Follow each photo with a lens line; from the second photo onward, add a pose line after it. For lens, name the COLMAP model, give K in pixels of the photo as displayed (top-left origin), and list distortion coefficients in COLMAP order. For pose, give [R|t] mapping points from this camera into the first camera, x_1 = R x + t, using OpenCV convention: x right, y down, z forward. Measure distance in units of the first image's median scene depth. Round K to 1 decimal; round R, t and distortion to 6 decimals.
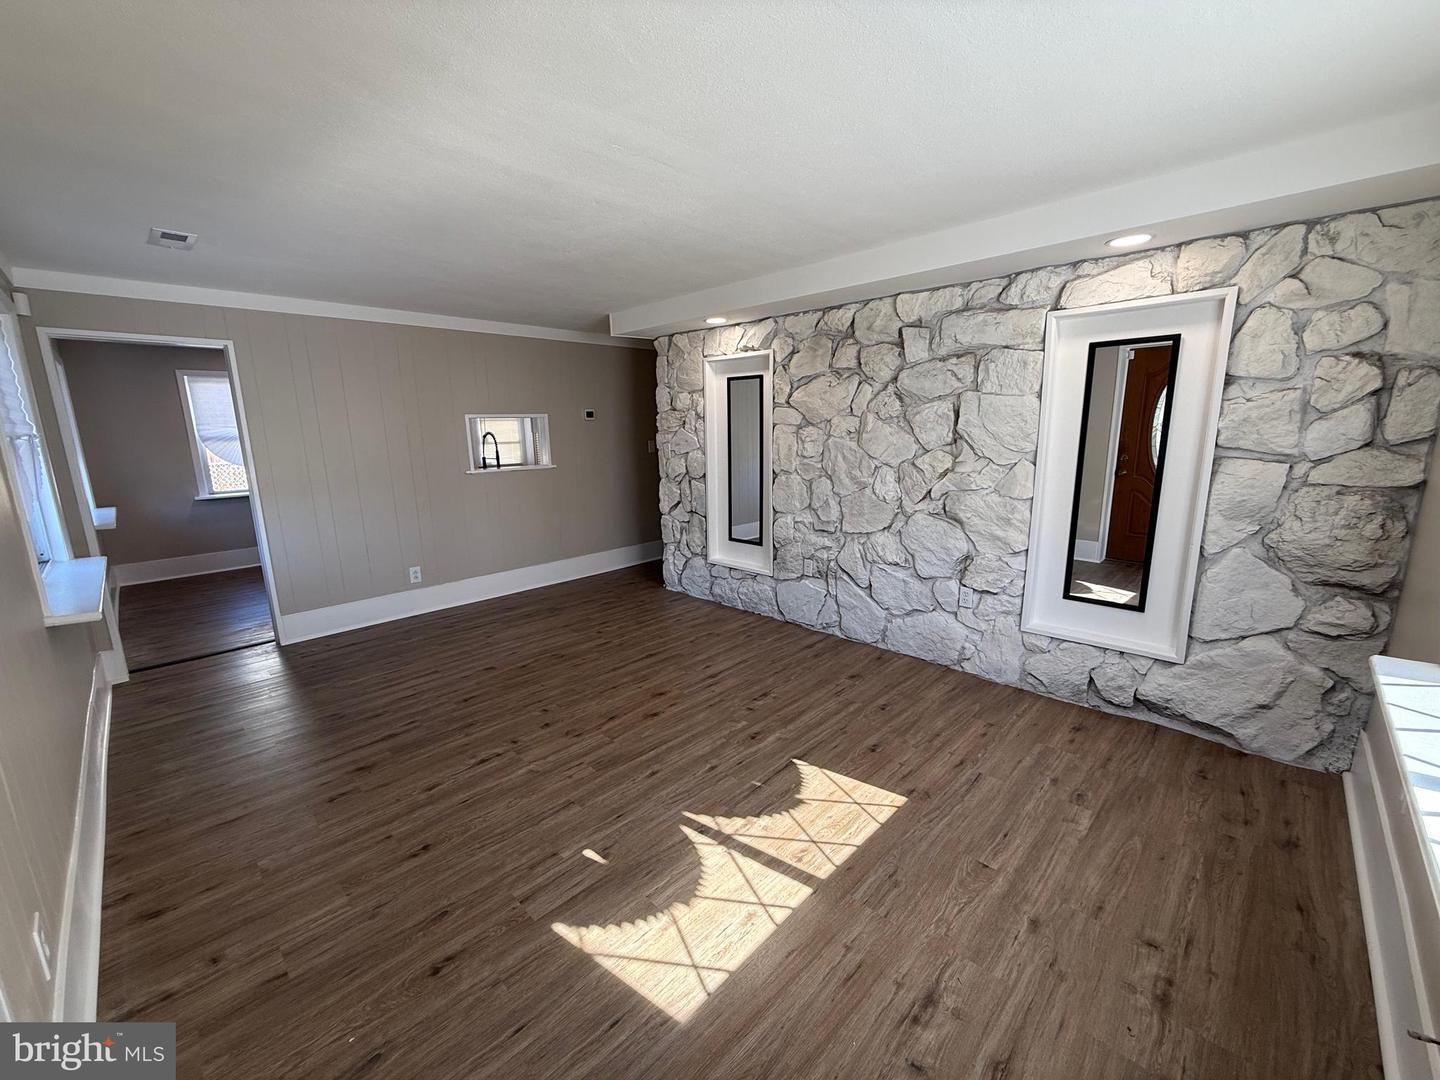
lens RADIAL K [[573.9, 0, 715.4], [0, 573.9, 541.5], [0, 0, 1]] dist [0.000827, 0.000298]
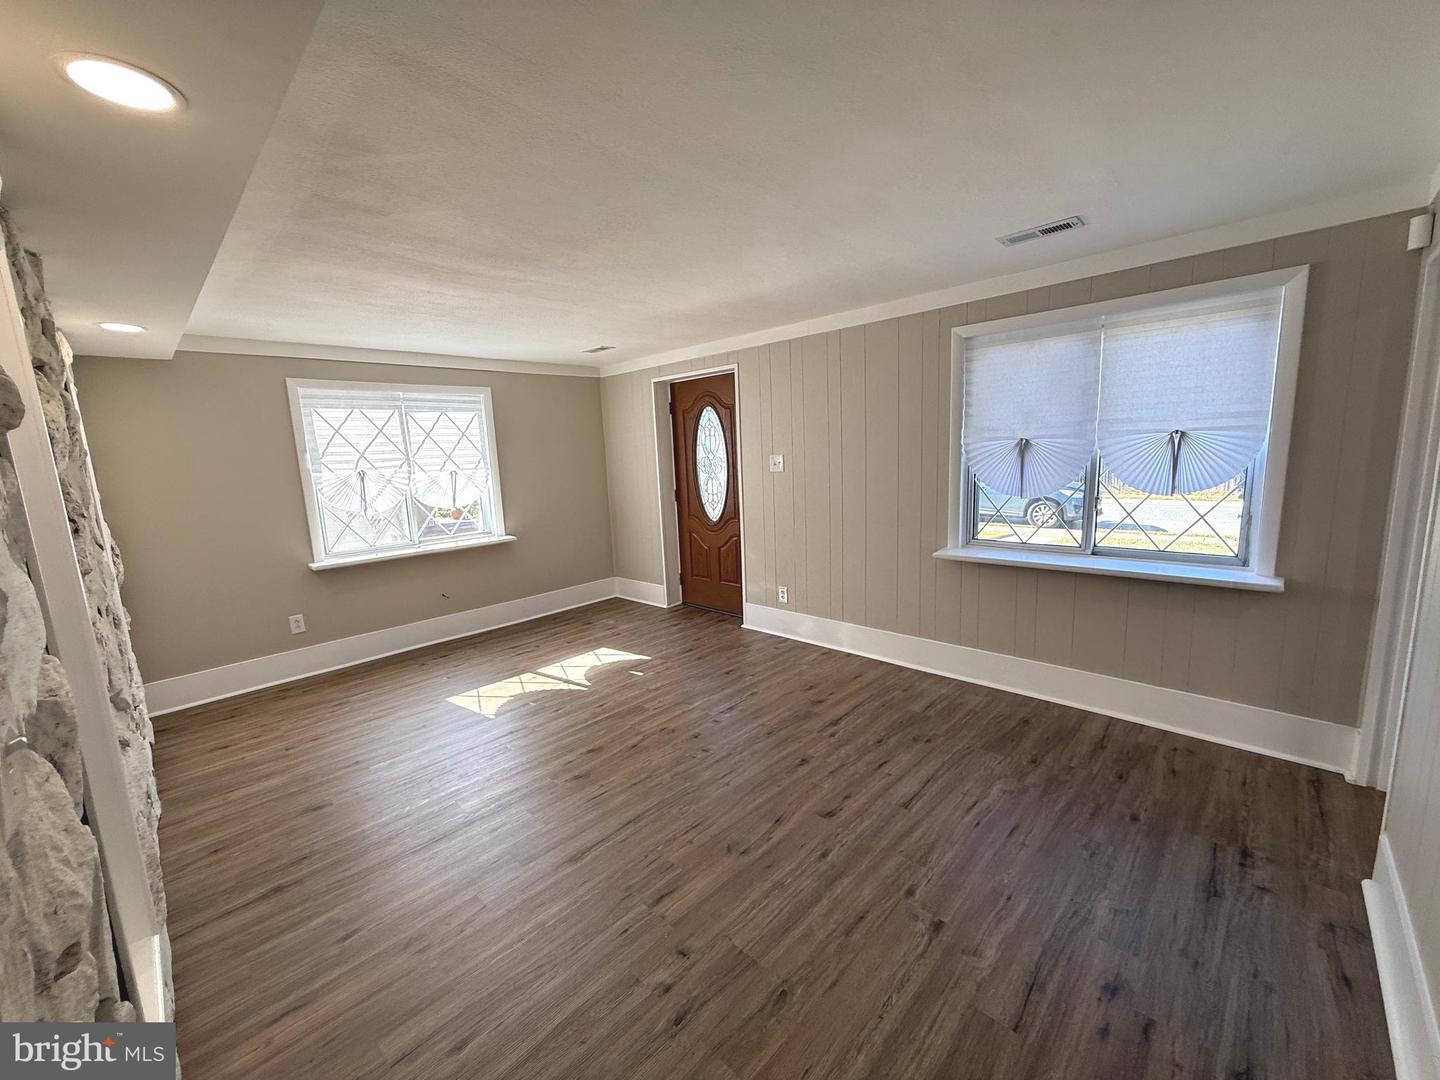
lens RADIAL K [[573.9, 0, 715.4], [0, 573.9, 541.5], [0, 0, 1]] dist [0.000827, 0.000298]
pose [[-0.997920, 0.064139, 0.006468, -0.300028], [0.062376, 0.935381, 0.348098, -0.313435], [0.016277, 0.347777, -0.937436, 1.553181]]
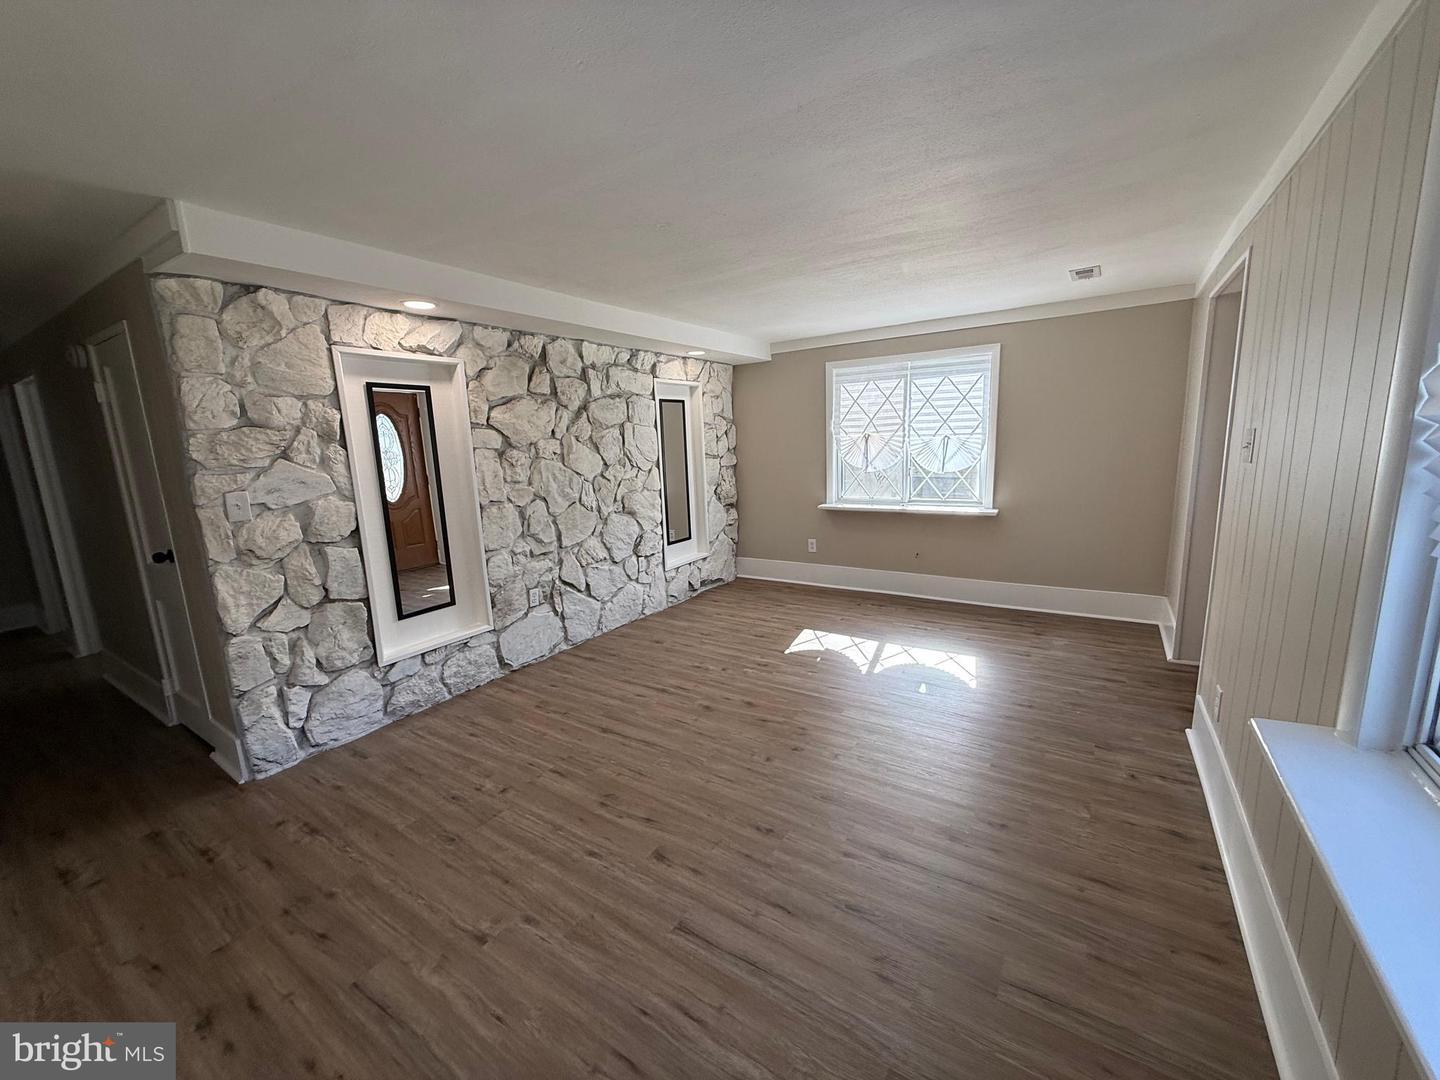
lens RADIAL K [[573.9, 0, 715.4], [0, 573.9, 541.5], [0, 0, 1]] dist [0.000827, 0.000298]
pose [[-0.190287, -0.148268, 0.970468, -0.948575], [0.235365, 0.952810, 0.191720, -0.182233], [-0.953097, 0.264896, -0.146411, 0.980889]]
